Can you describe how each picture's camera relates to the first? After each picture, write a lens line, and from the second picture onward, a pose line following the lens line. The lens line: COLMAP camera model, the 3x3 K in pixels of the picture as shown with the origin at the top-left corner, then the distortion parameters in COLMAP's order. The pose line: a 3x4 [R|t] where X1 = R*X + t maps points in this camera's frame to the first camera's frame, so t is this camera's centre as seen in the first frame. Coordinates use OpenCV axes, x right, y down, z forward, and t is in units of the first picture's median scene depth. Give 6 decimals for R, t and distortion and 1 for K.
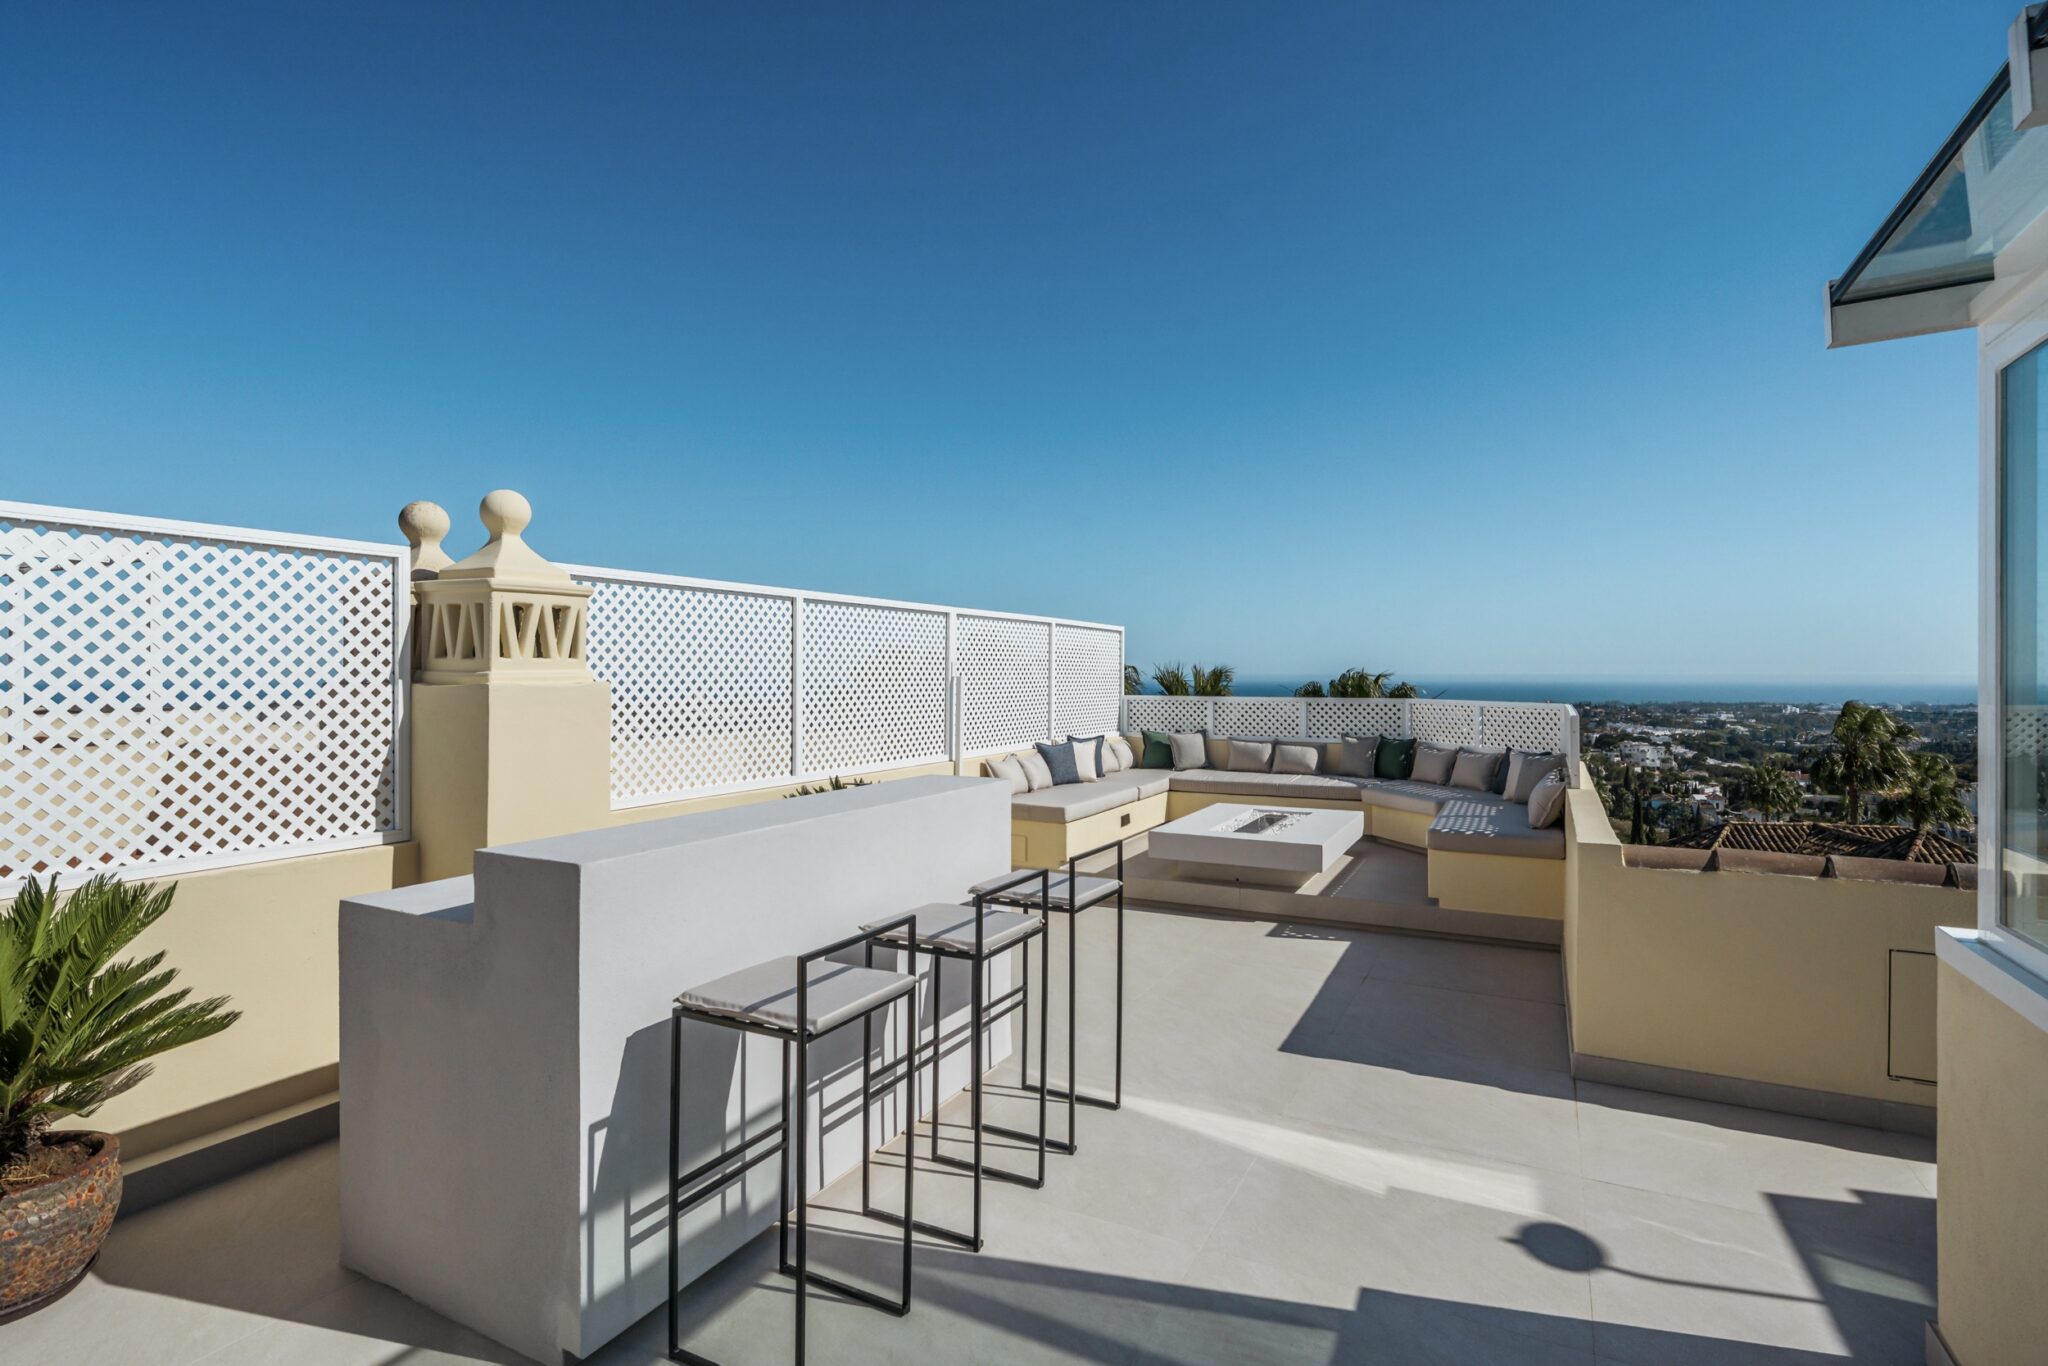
lens RADIAL K [[1001.4, 0, 1023.0], [0, 1001.4, 678.4], [0, 0, 1]] dist [0.002182, 0.000554]
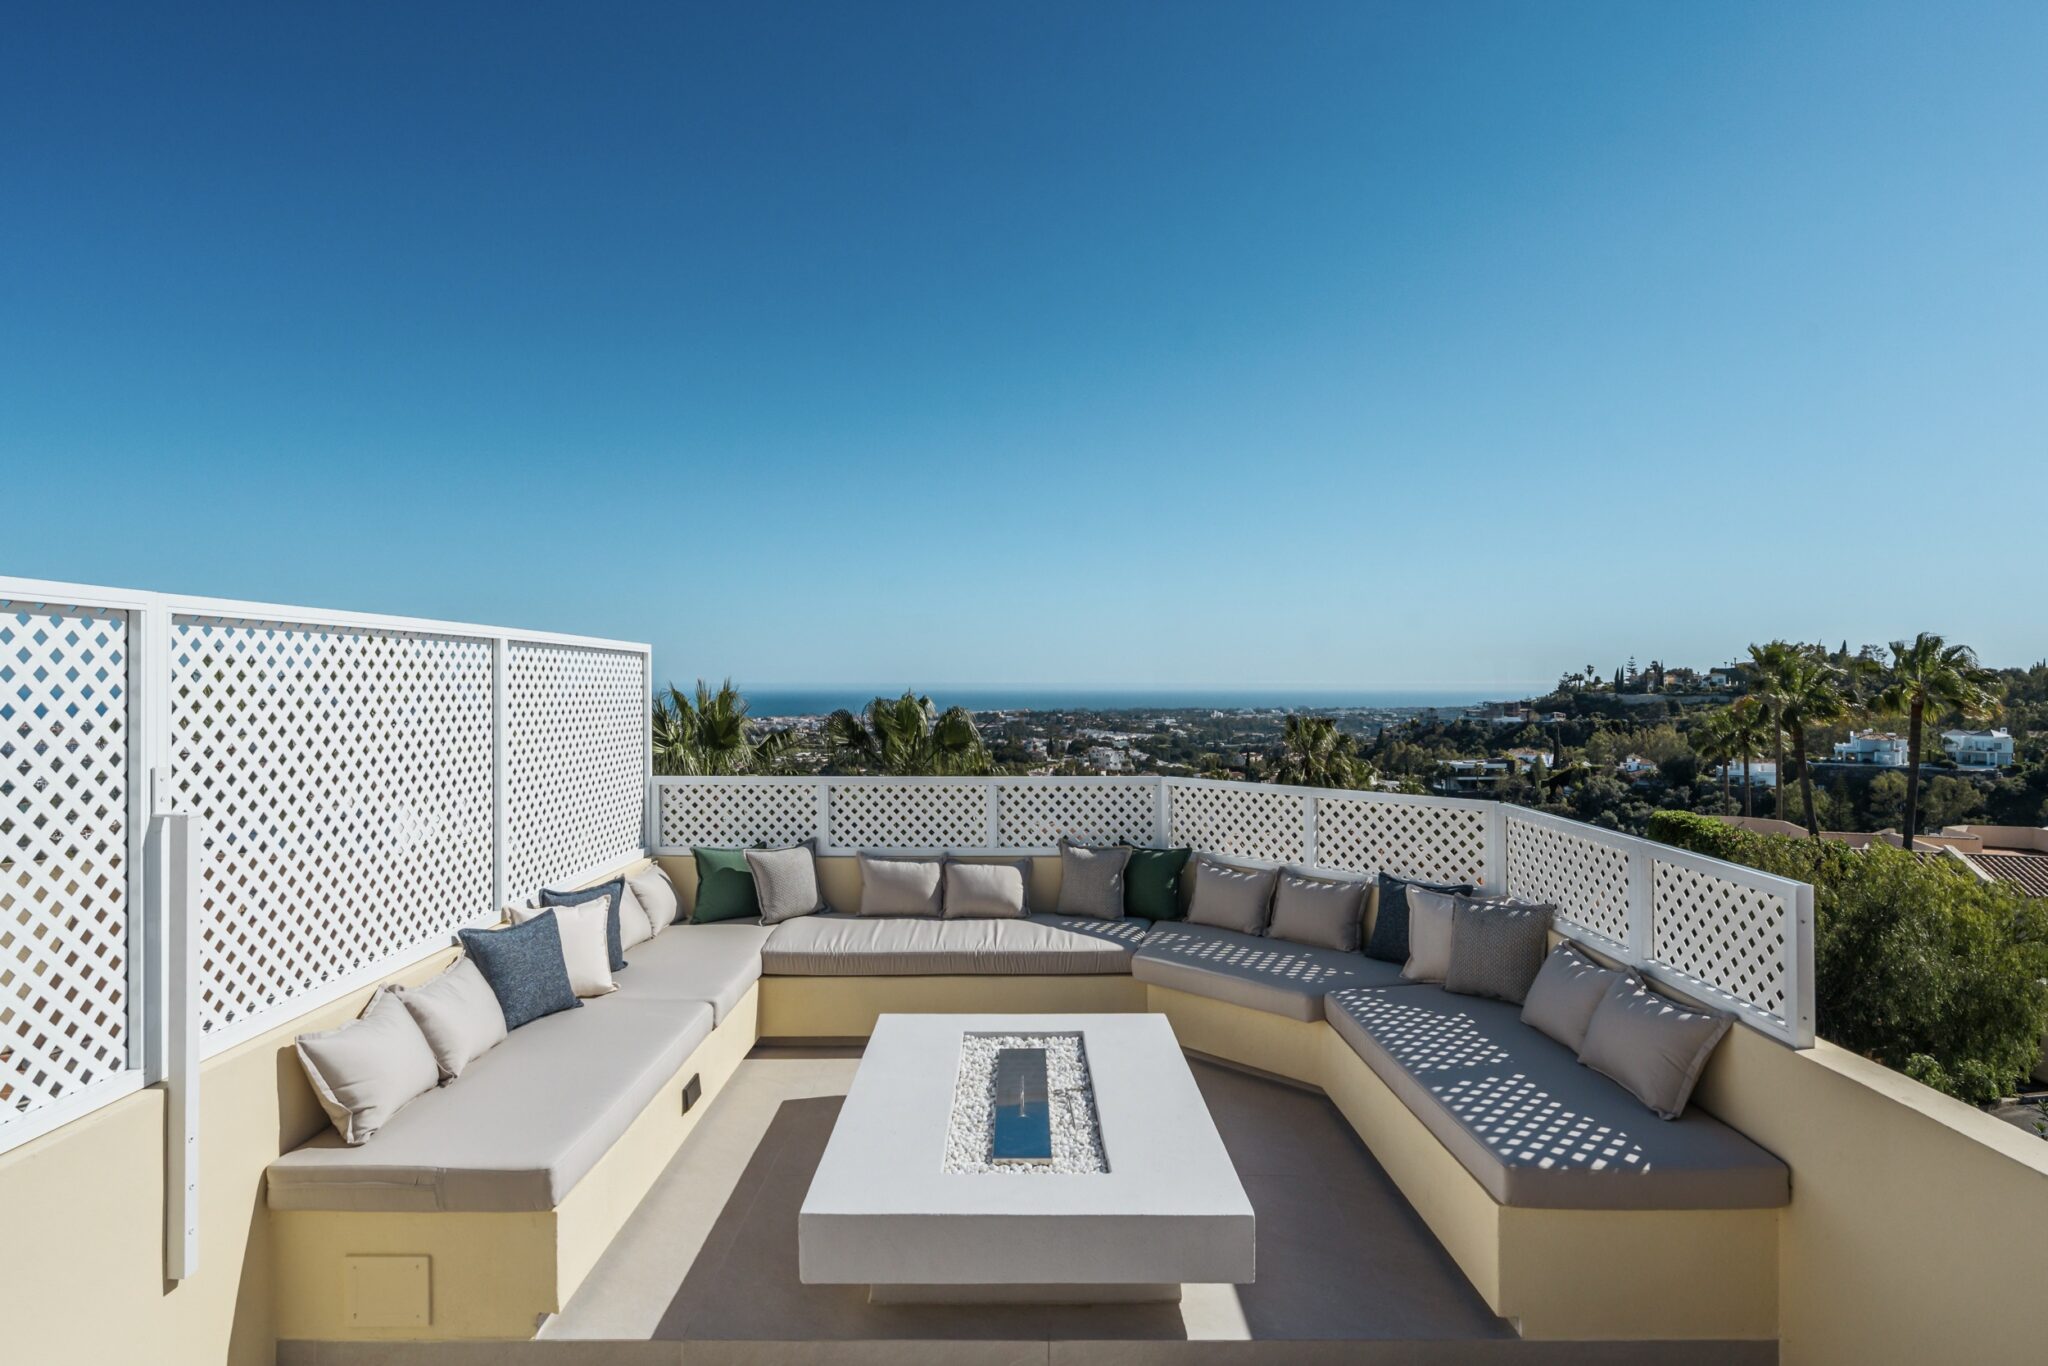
lens RADIAL K [[1076.1, 0, 1014.5], [0, 1076.1, 701.1], [0, 0, 1]] dist [-0.007854, 0.000007]
pose [[0.886033, -0.008752, 0.463540, 0.009956], [0.002187, 0.999890, 0.014699, -0.033363], [-0.463617, -0.012010, 0.885954, 0.463197]]
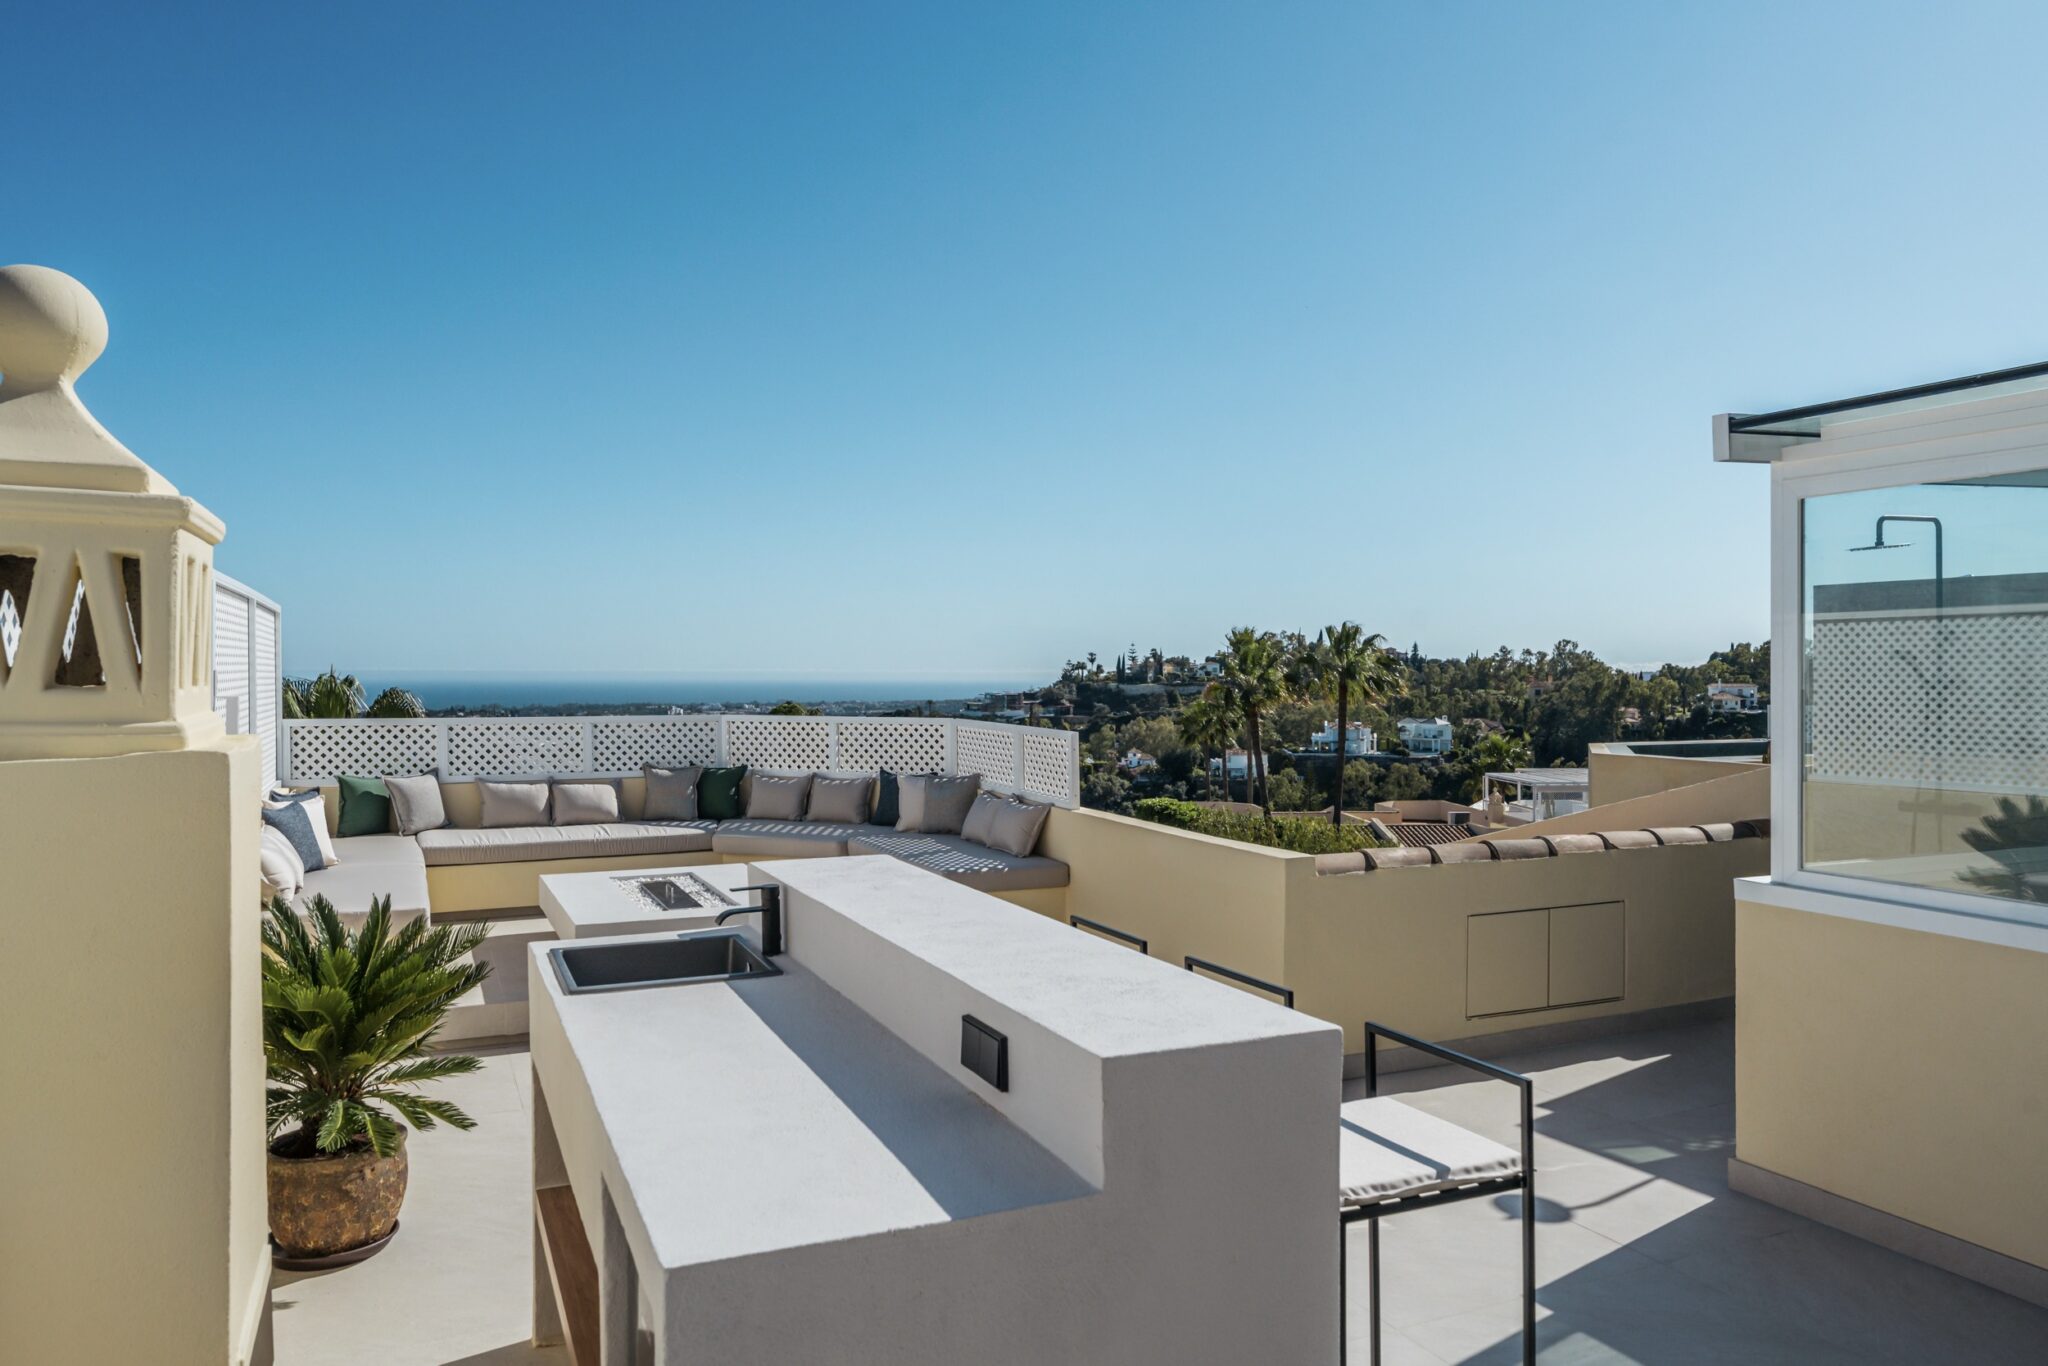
lens RADIAL K [[1384.1, 0, 1017.4], [0, 1384.1, 689.7], [0, 0, 1]] dist [-0.005167, -0.001876]
pose [[0.610198, -0.008014, 0.792208, -0.320418], [-0.000180, 0.999947, 0.010254, -0.010424], [-0.792249, -0.006399, 0.610165, 0.156638]]
